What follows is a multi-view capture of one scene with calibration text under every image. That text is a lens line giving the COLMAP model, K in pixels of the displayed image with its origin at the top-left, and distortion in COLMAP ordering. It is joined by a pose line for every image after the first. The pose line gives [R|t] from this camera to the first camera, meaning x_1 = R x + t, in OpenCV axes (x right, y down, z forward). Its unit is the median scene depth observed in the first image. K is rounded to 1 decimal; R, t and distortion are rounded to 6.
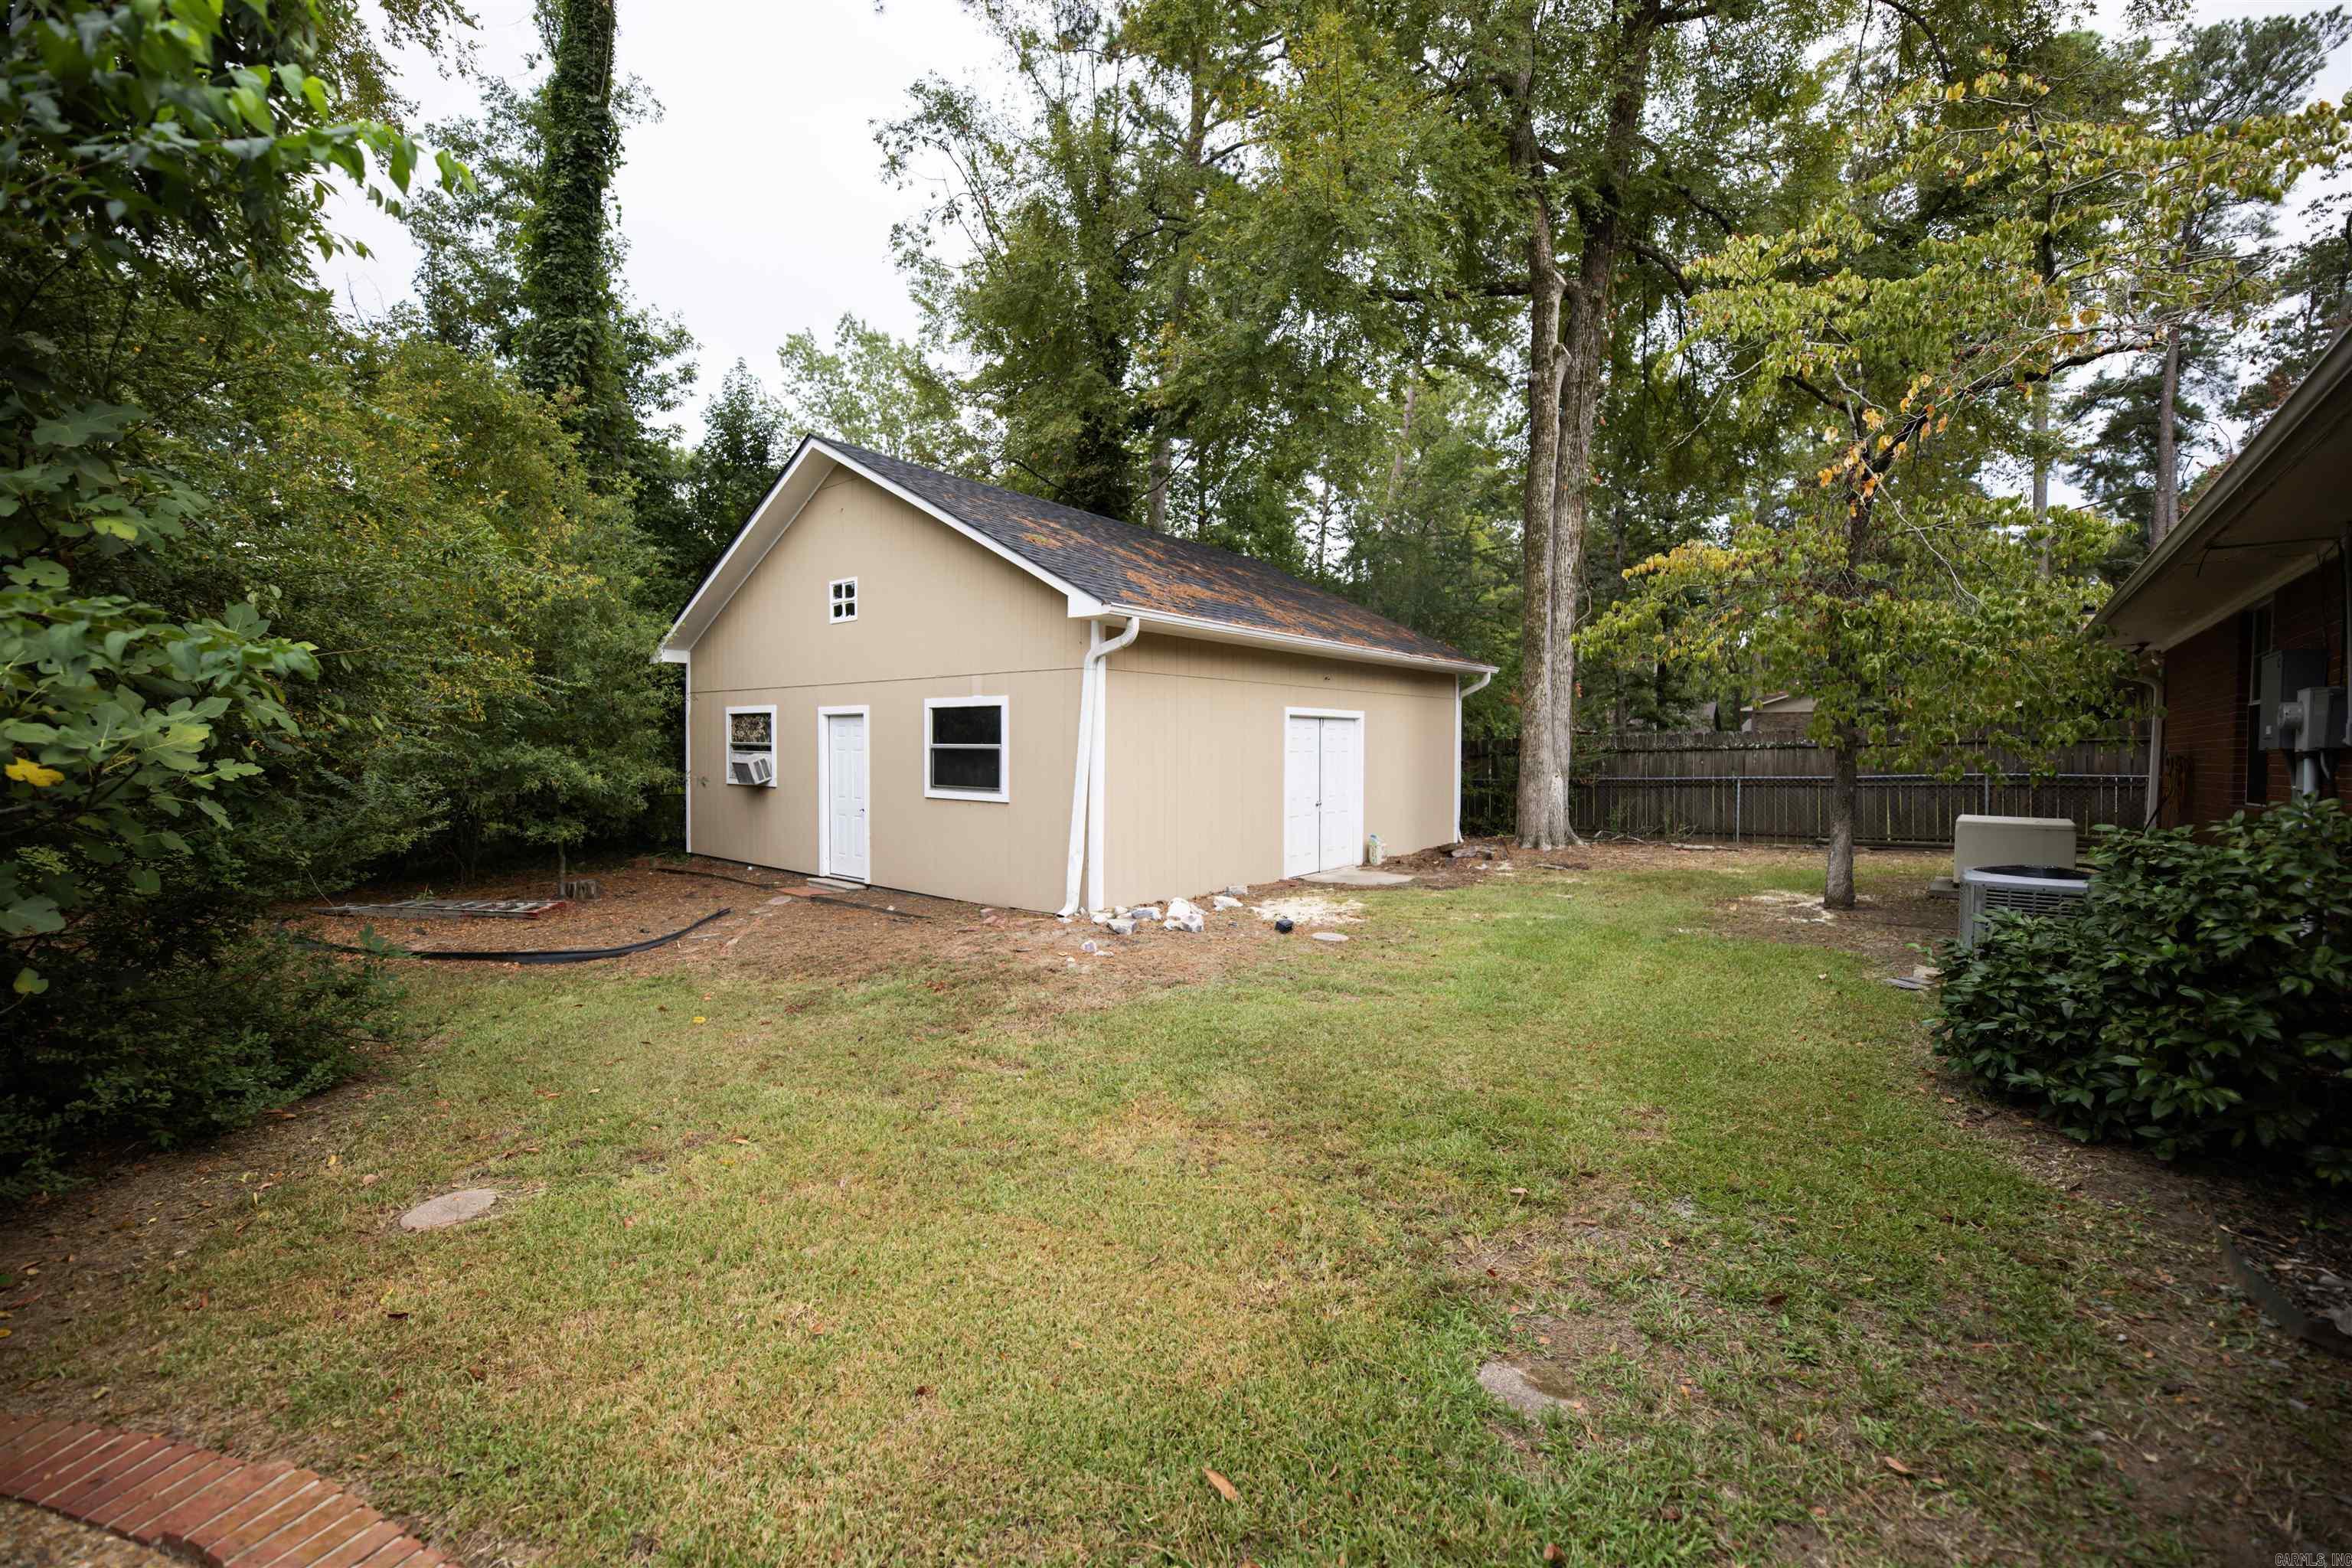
lens RADIAL K [[959.9, 0, 1164.2], [0, 959.9, 777.2], [0, 0, 1]] dist [-0.001129, -0.000273]
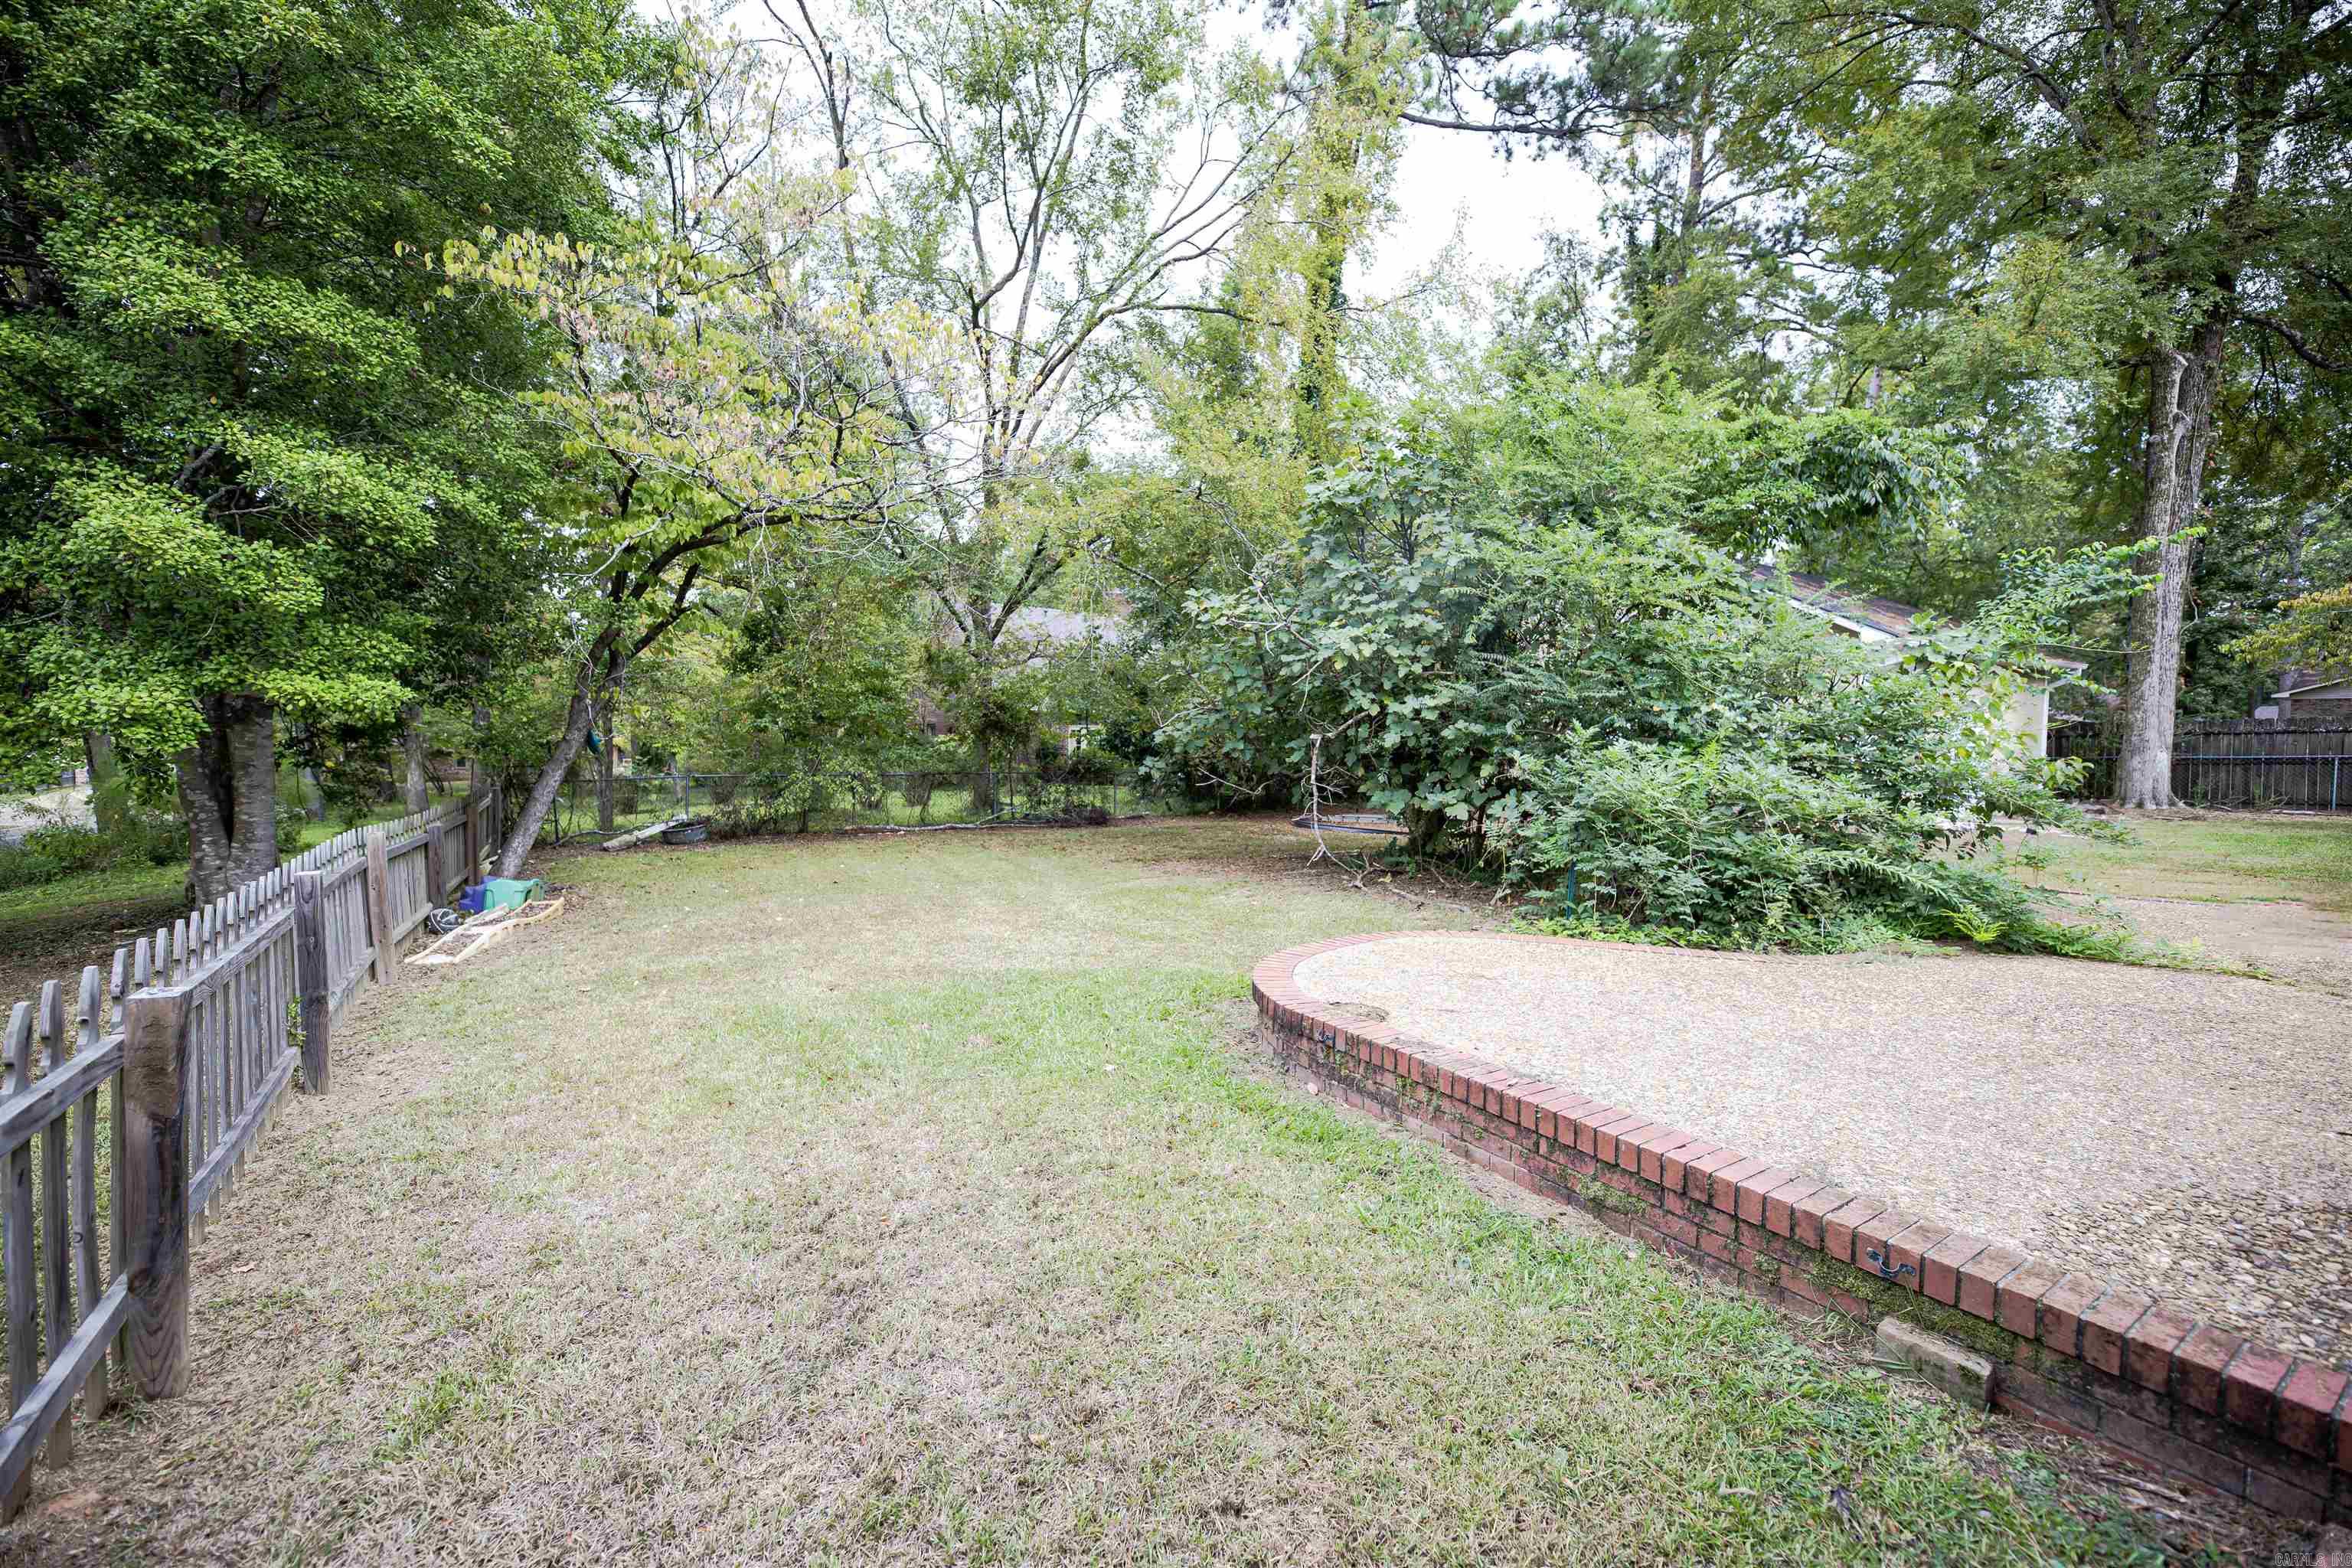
lens RADIAL K [[959.9, 0, 1186.3], [0, 959.9, 779.7], [0, 0, 1]] dist [-0.001129, -0.000273]
pose [[0.959583, 0.017405, -0.280888, -0.459985], [-0.014116, 0.999806, 0.013727, 0.036281], [0.281072, -0.009207, 0.959642, -0.563117]]
